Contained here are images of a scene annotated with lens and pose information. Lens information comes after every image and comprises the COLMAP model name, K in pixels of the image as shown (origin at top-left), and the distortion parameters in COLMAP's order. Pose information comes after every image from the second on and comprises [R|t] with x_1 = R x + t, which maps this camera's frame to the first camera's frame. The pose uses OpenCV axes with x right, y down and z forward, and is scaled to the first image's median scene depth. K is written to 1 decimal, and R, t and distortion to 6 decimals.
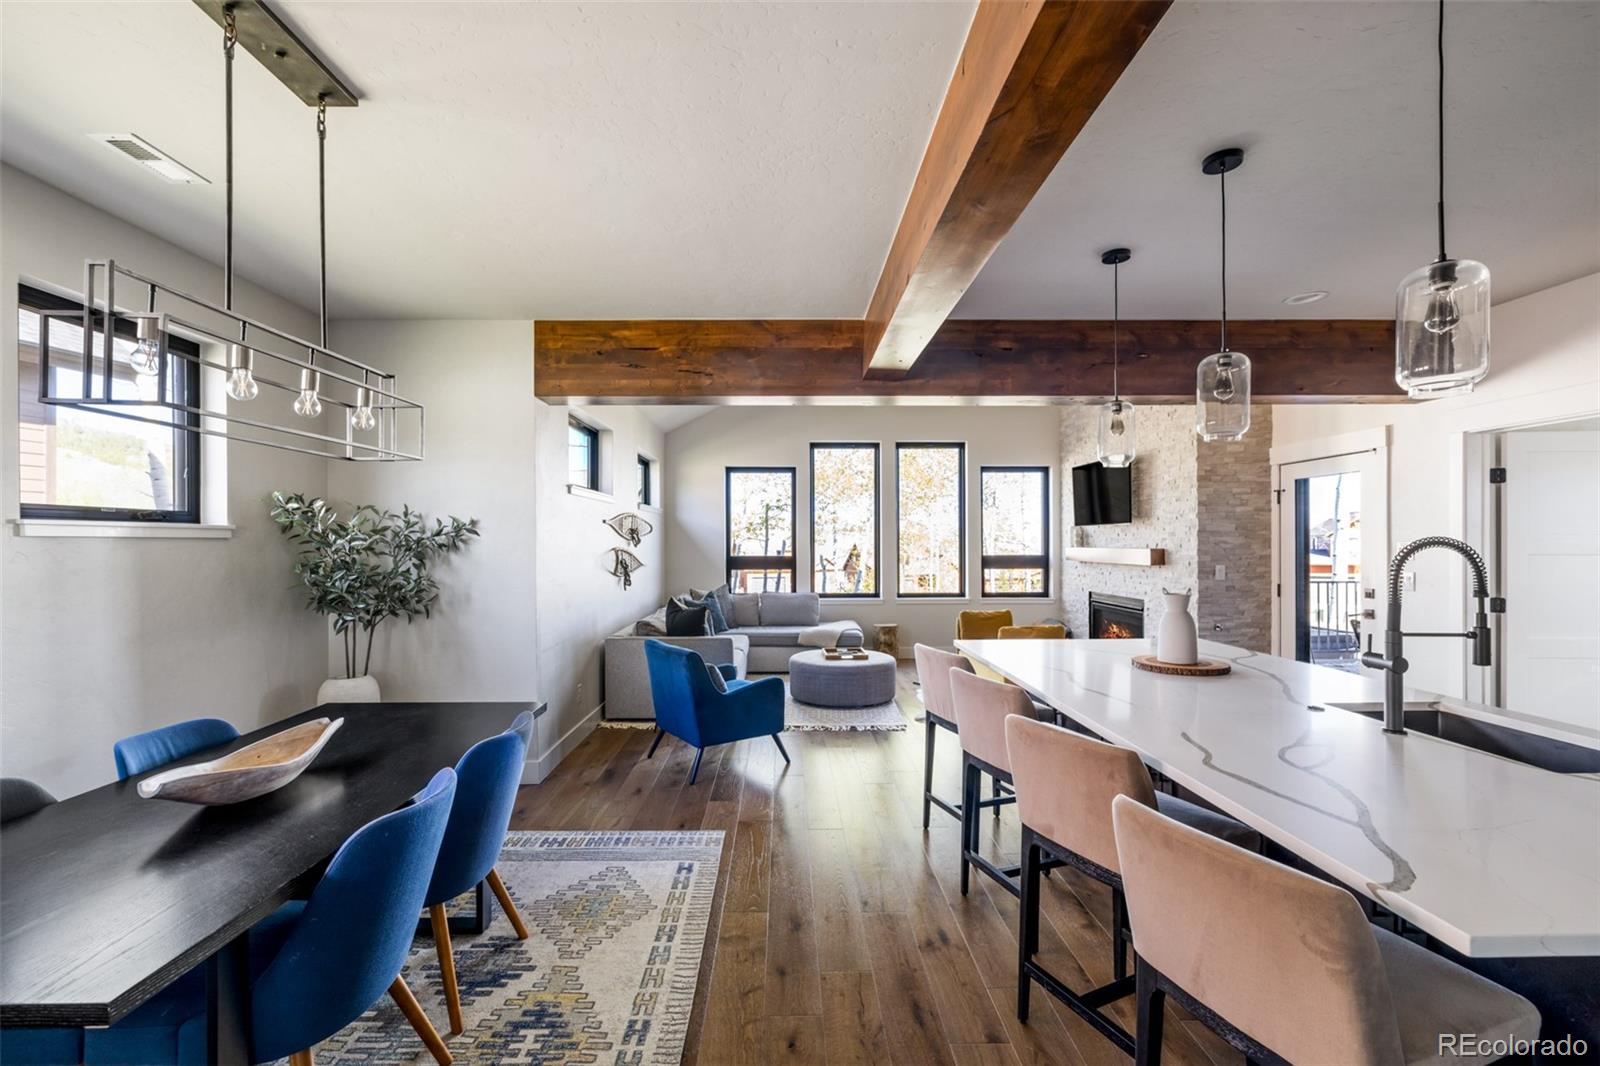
lens RADIAL K [[696.4, 0, 800.0], [0, 696.4, 533.0], [0, 0, 1]] dist [0.000369, 0.000043]
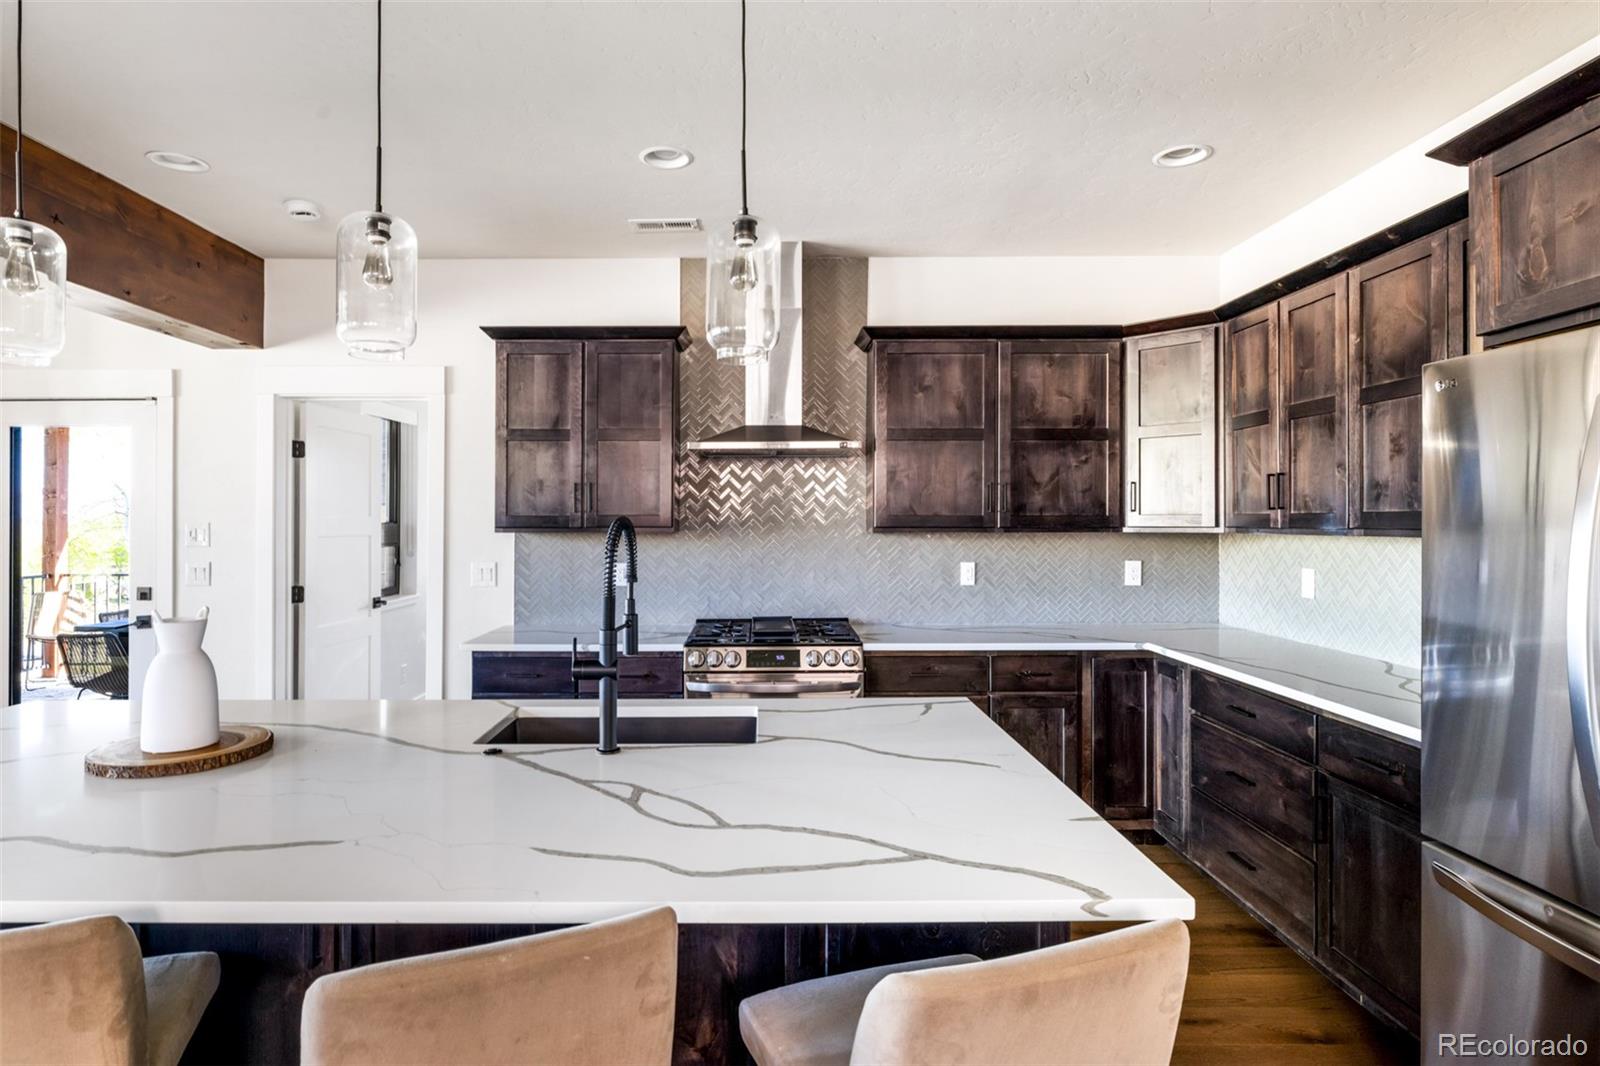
lens RADIAL K [[840.8, 0, 800.0], [0, 840.8, 533.0], [0, 0, 1]] dist [-0.001350, -0.000450]
pose [[0.015577, -0.015277, 0.999762, -0.067998], [-0.010804, 0.999822, 0.015446, 0.001995], [-0.999820, -0.011042, 0.015409, 0.351994]]
